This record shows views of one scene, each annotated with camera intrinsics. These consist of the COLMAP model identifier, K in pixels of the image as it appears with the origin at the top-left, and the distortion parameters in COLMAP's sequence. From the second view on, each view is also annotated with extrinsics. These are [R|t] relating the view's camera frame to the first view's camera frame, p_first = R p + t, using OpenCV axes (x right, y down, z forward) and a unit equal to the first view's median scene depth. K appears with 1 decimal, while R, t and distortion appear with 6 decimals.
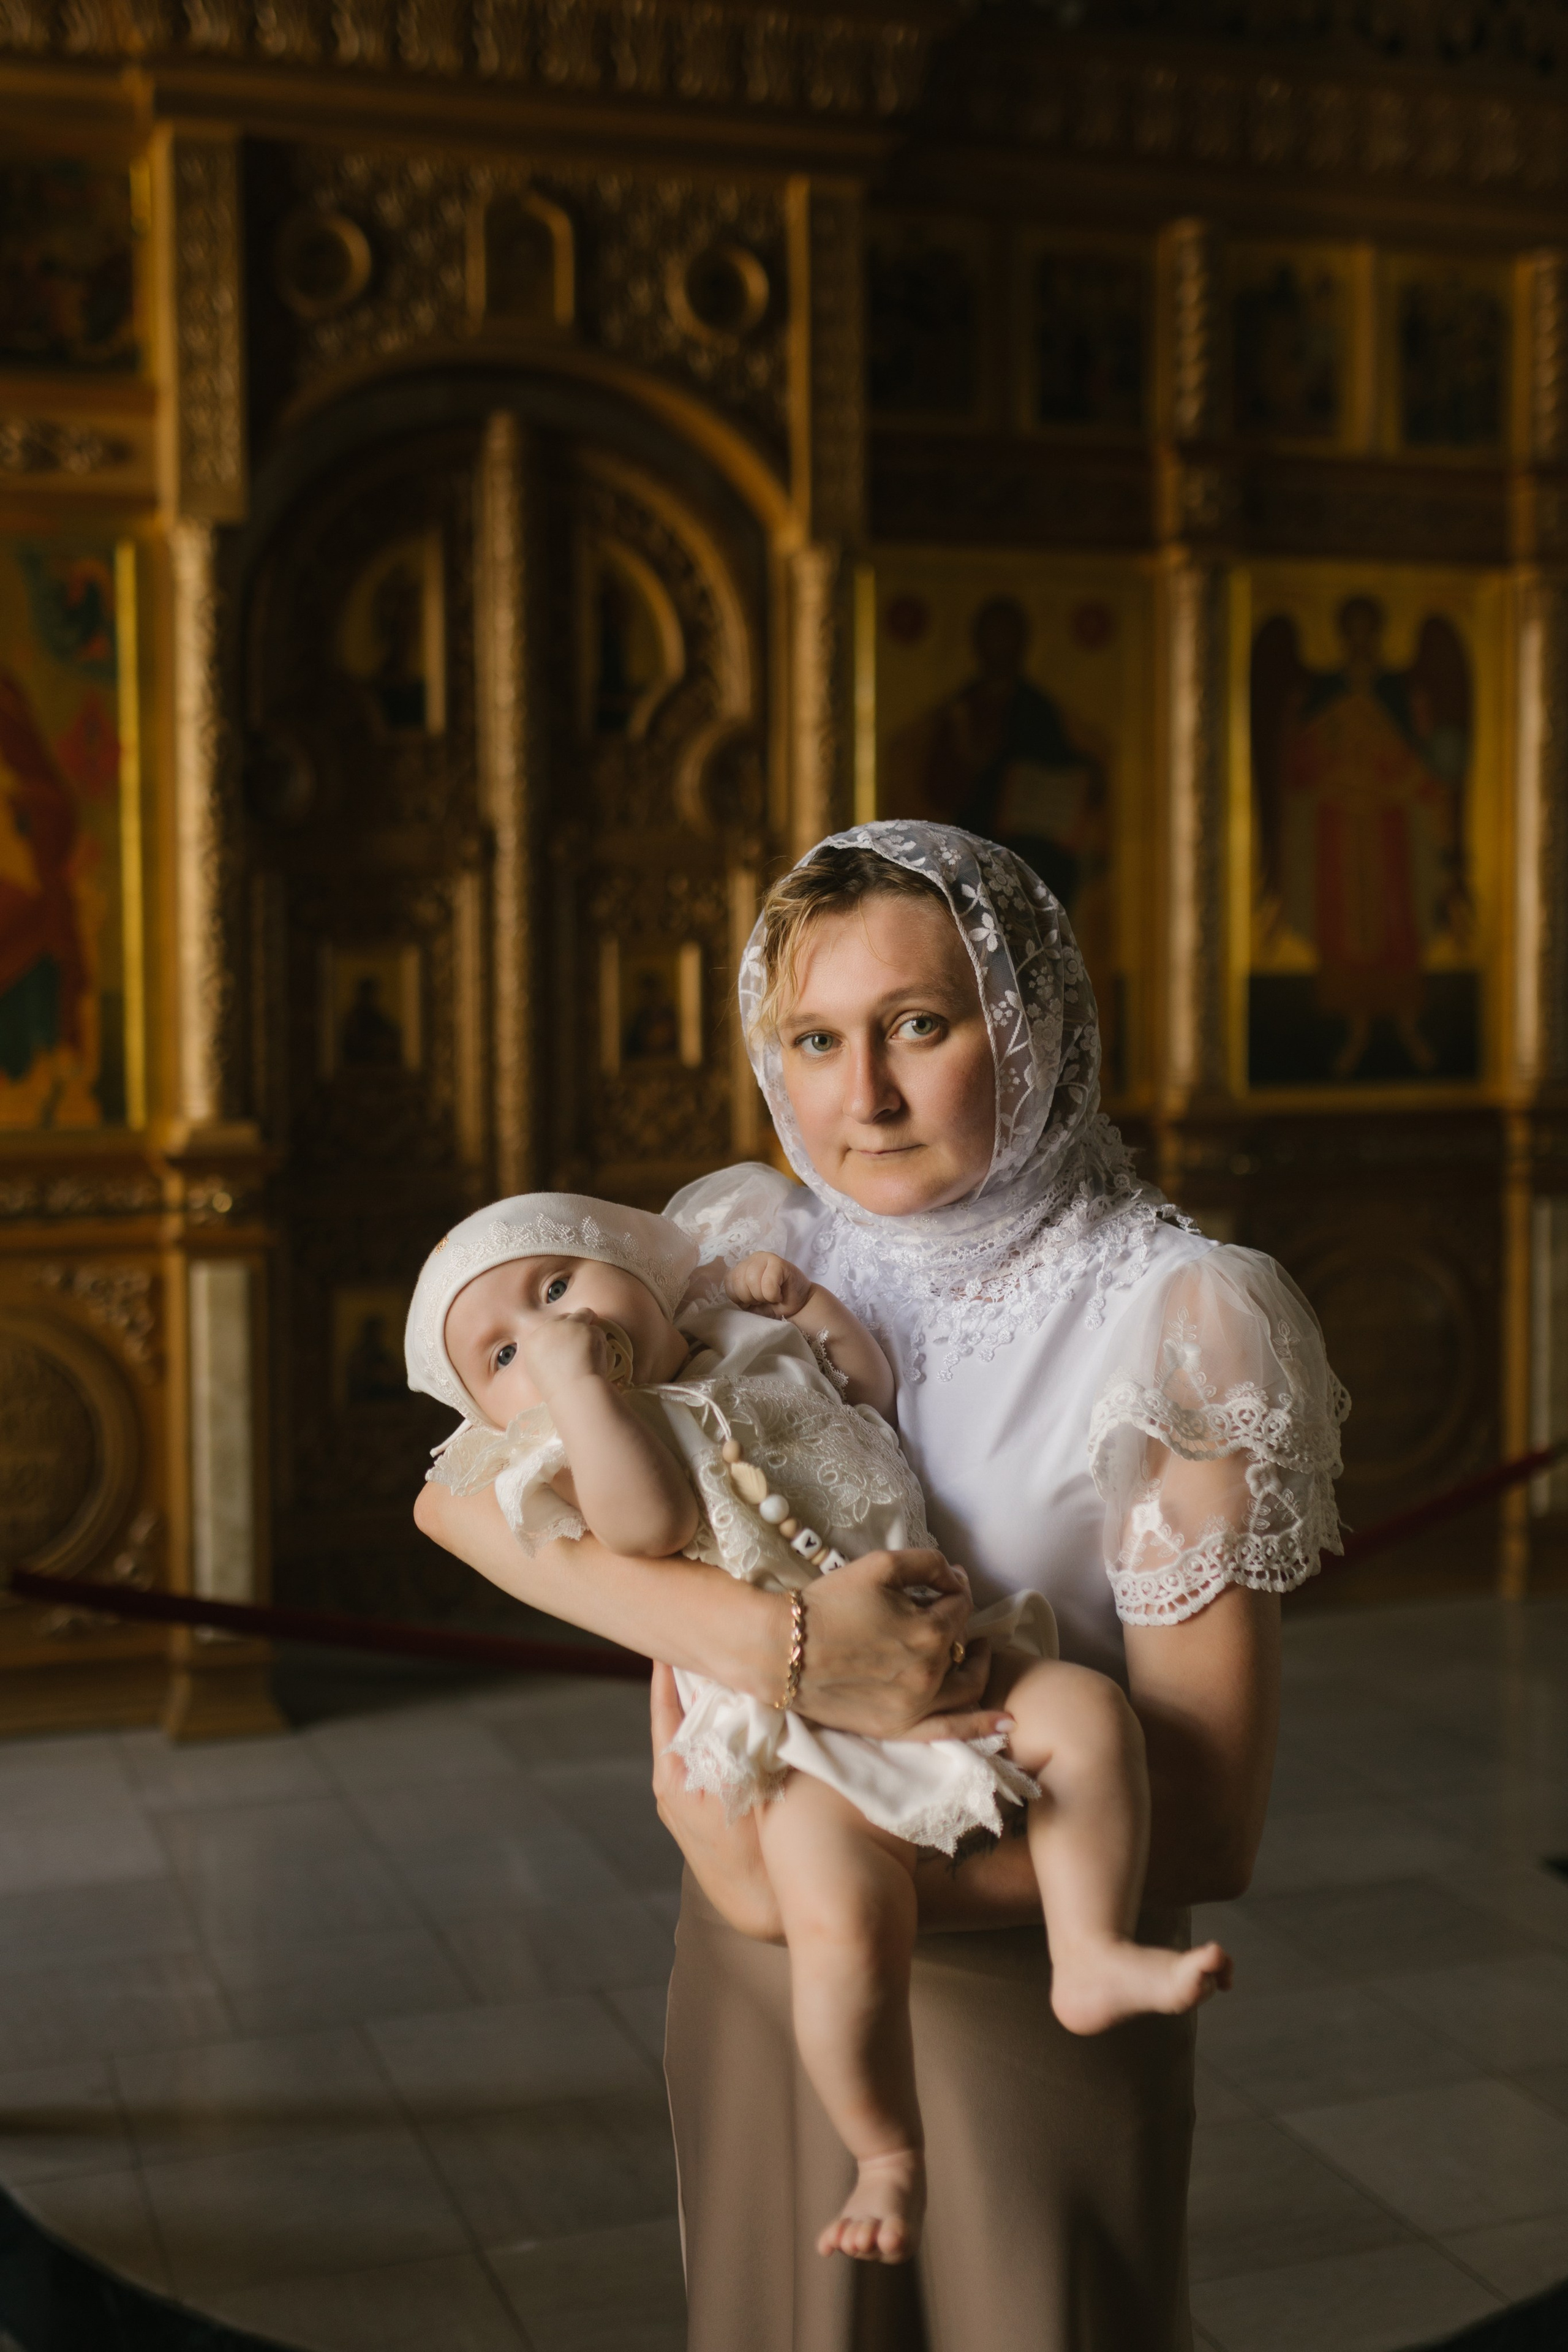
lens RADIAL K [[2582.9, 0, 680.5], [0, 2582.9, 1108.4], [0, 0, 1]] dist [-0.009440, -0.038398]
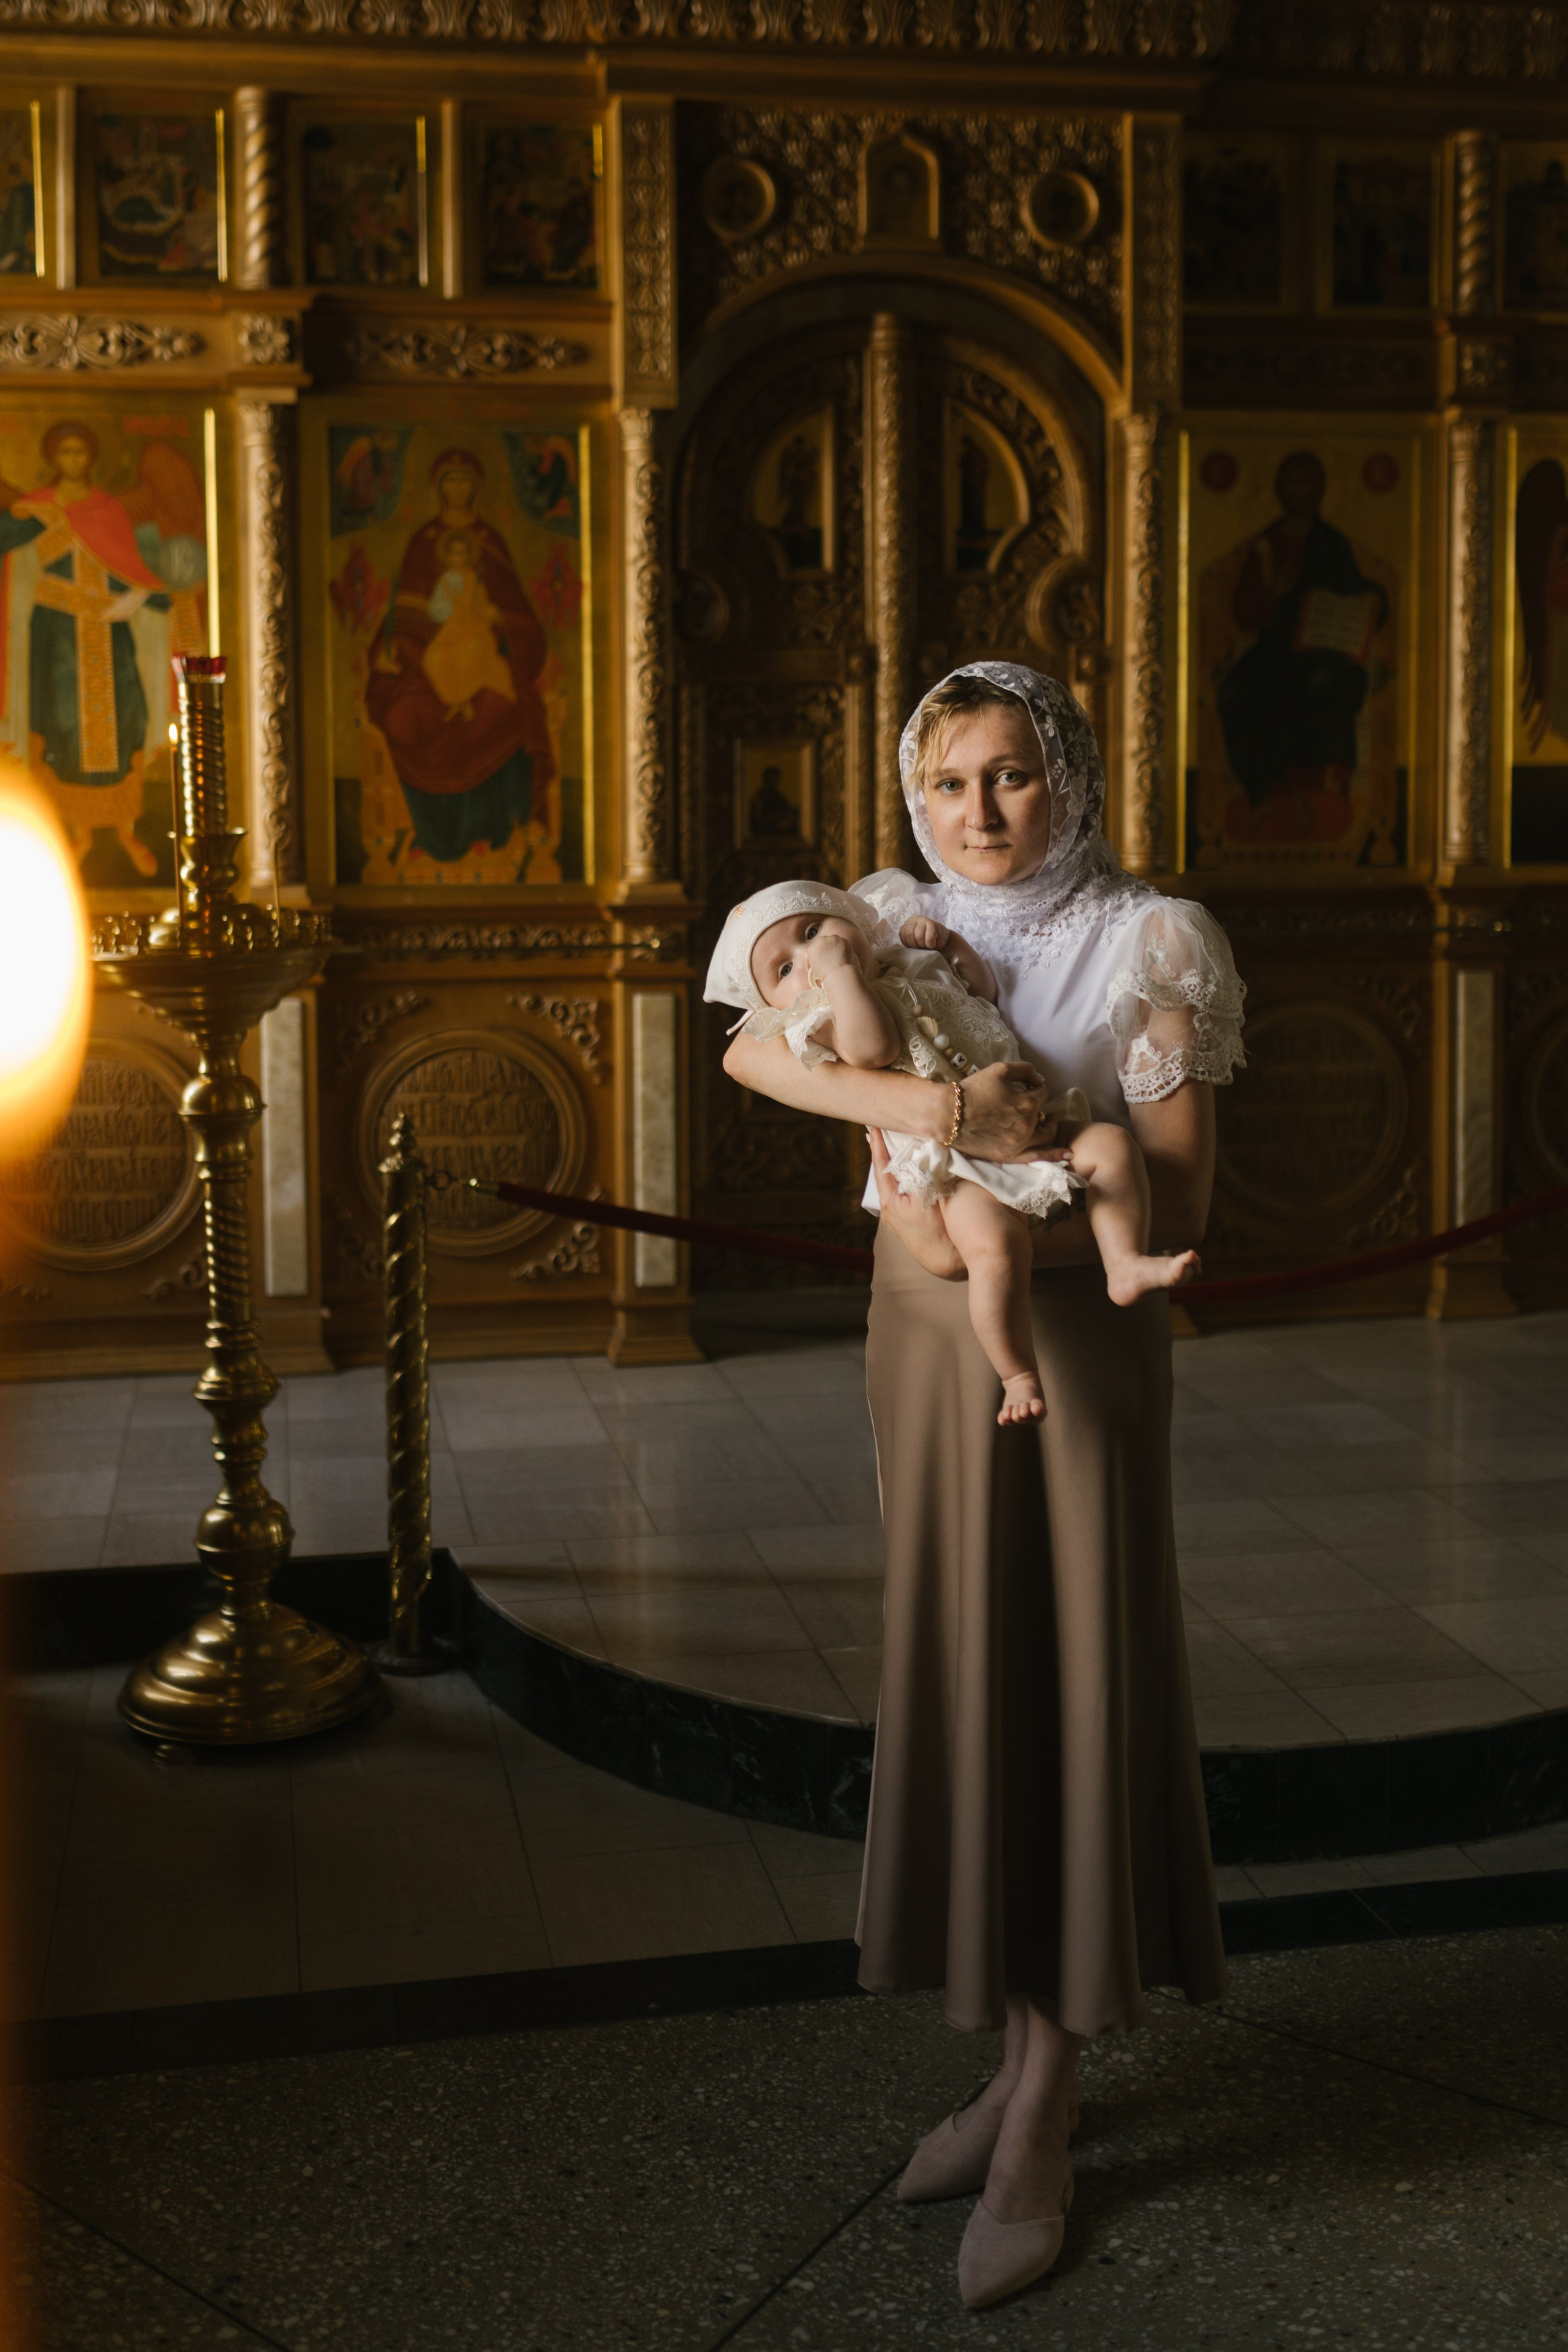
lens RADIAL K [[2623.8, 0, 751.2], [0, 2623.8, 962.8], [0, 0, 1]] dist [-0.009671, -0.012359]
pose [[0.989825, 0.012162, -0.141767, 0.052684], [-0.009506, 0.999767, 0.019395, 0.019910], [0.141970, -0.017850, 0.989710, -0.272487]]
